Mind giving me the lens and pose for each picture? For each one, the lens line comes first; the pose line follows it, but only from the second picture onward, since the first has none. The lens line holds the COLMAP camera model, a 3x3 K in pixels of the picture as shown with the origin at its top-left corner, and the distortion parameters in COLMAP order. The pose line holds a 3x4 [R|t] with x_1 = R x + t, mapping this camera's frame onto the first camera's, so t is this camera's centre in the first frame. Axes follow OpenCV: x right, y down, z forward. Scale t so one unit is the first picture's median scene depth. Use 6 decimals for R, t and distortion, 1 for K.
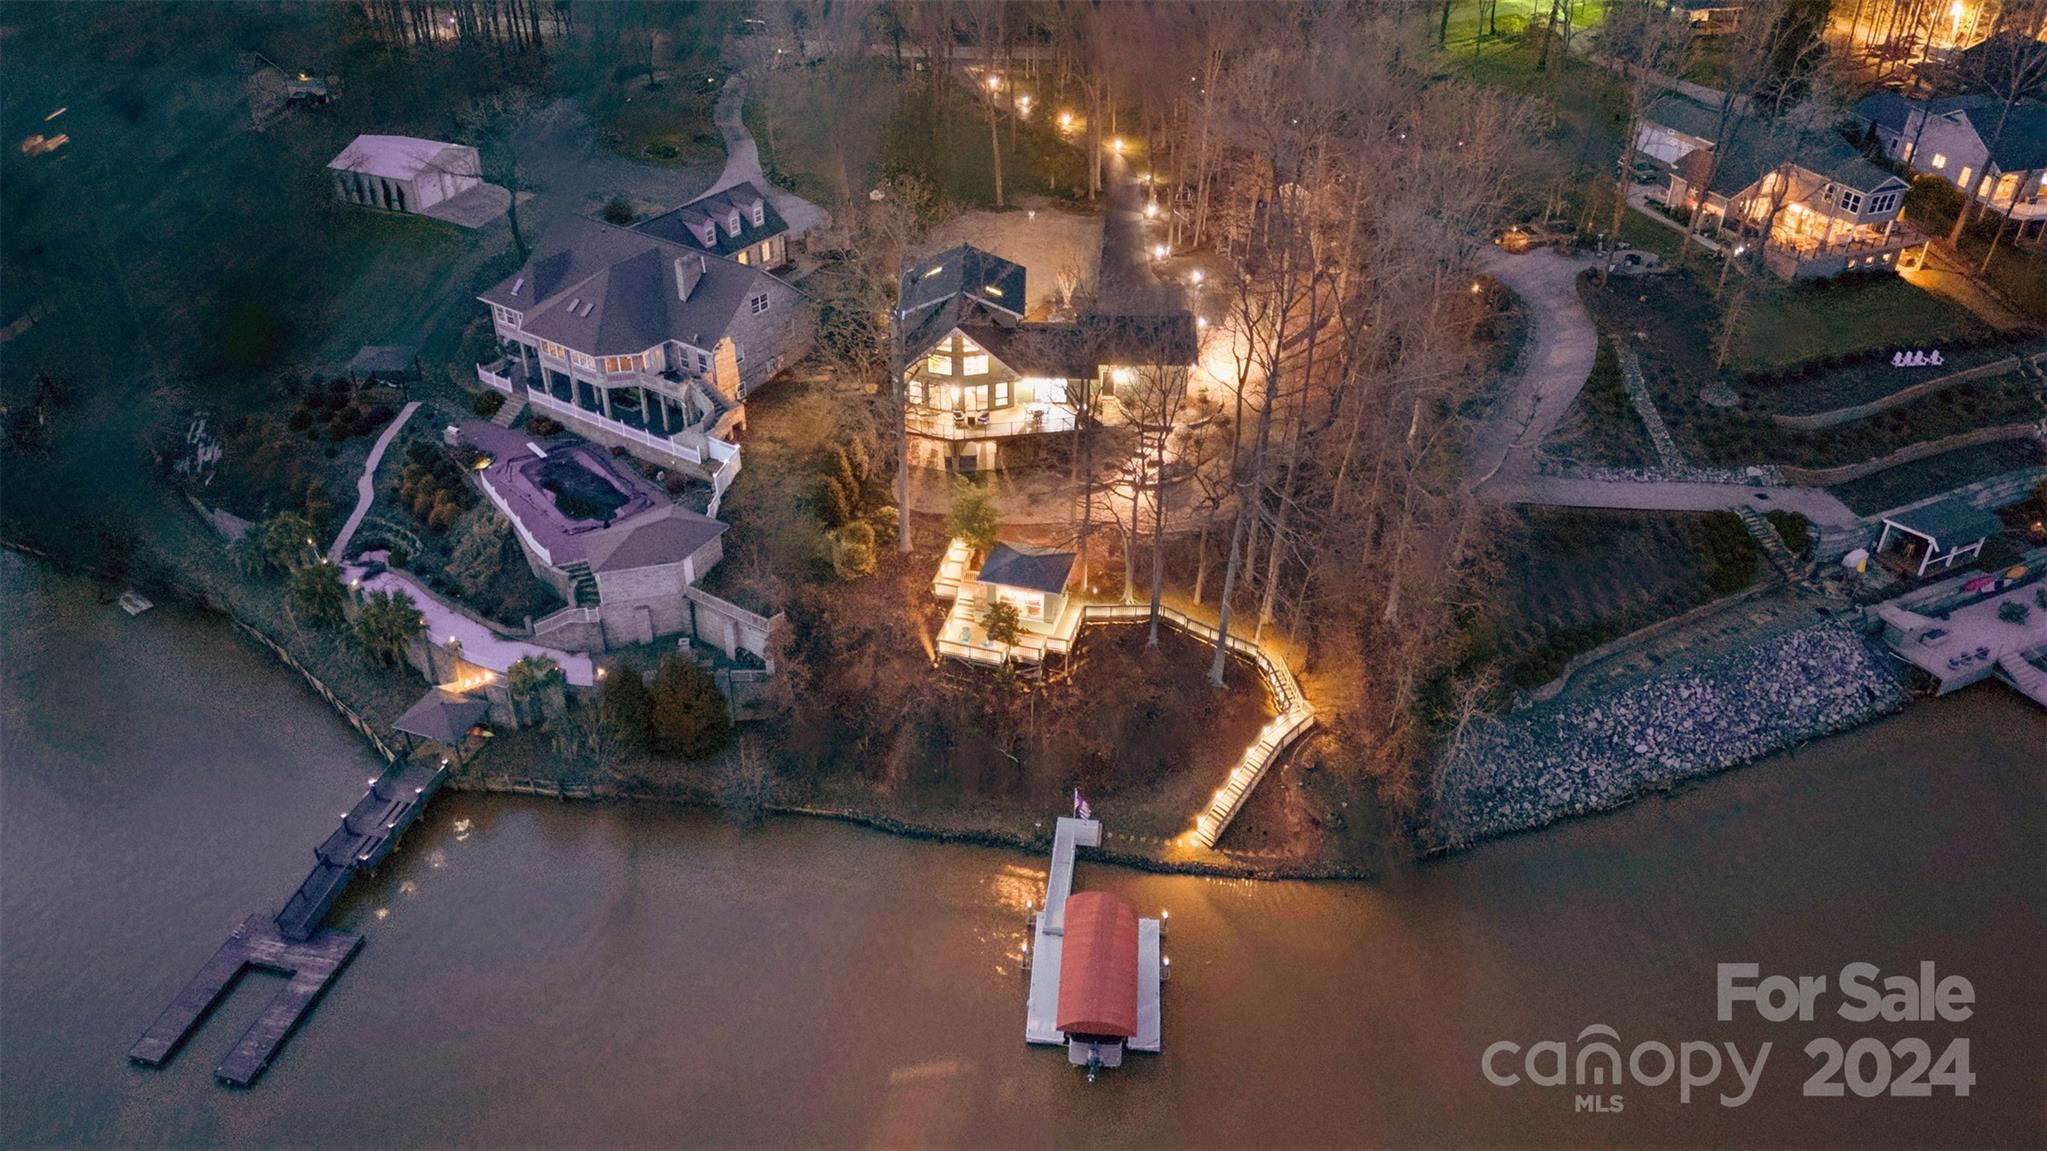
lens RADIAL K [[1481.7, 0, 1023.5], [0, 1481.7, 575.5], [0, 0, 1]] dist [0.098045, -0.094698]
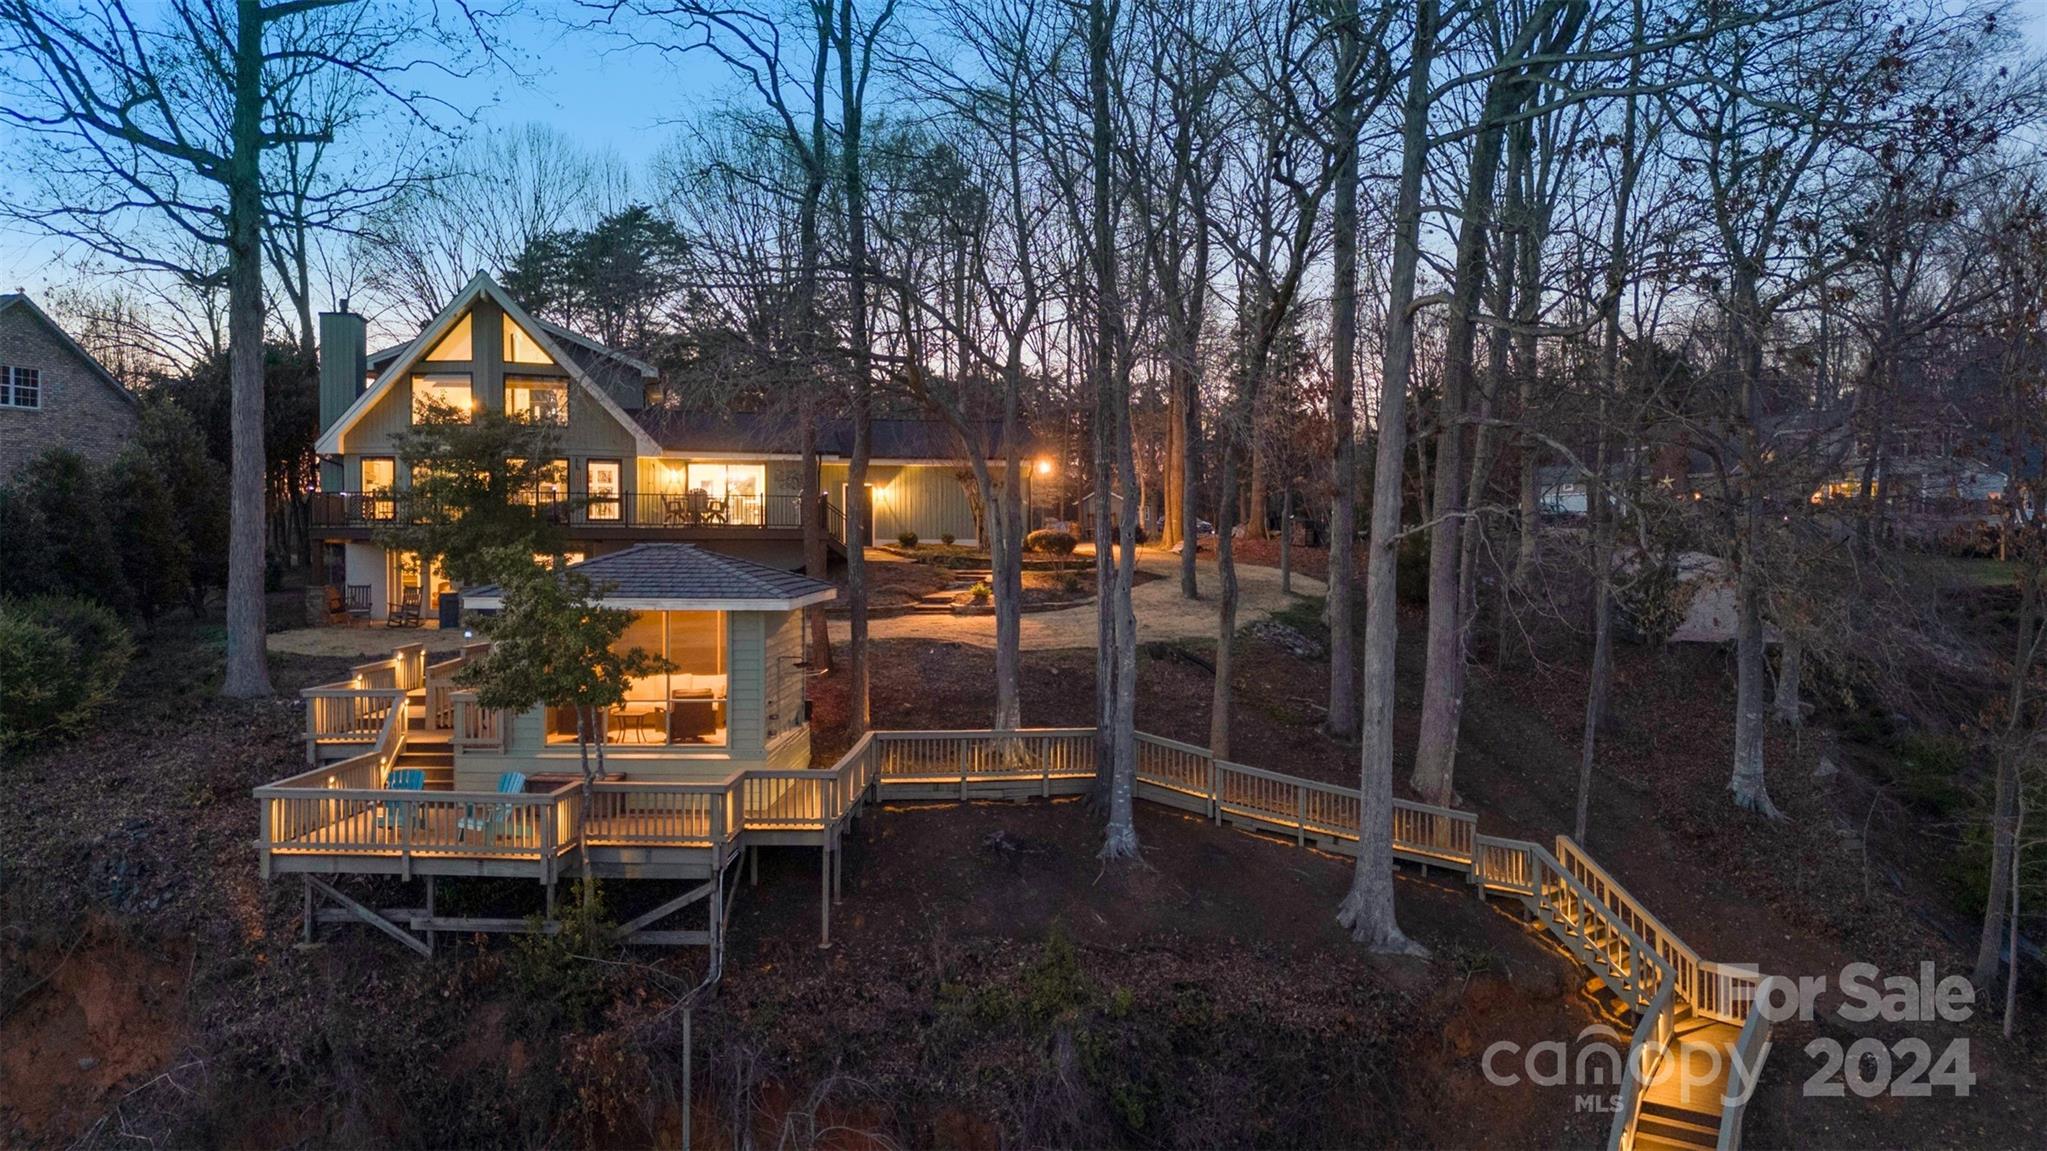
lens RADIAL K [[1494.5, 0, 1016.0], [0, 1494.5, 573.5], [0, 0, 1]] dist [0.075964, -0.082603]
pose [[0.975111, -0.015729, 0.221158, 0.004584], [0.132998, 0.839588, -0.526691, 0.150756], [-0.177397, 0.542996, 0.820783, 0.740126]]
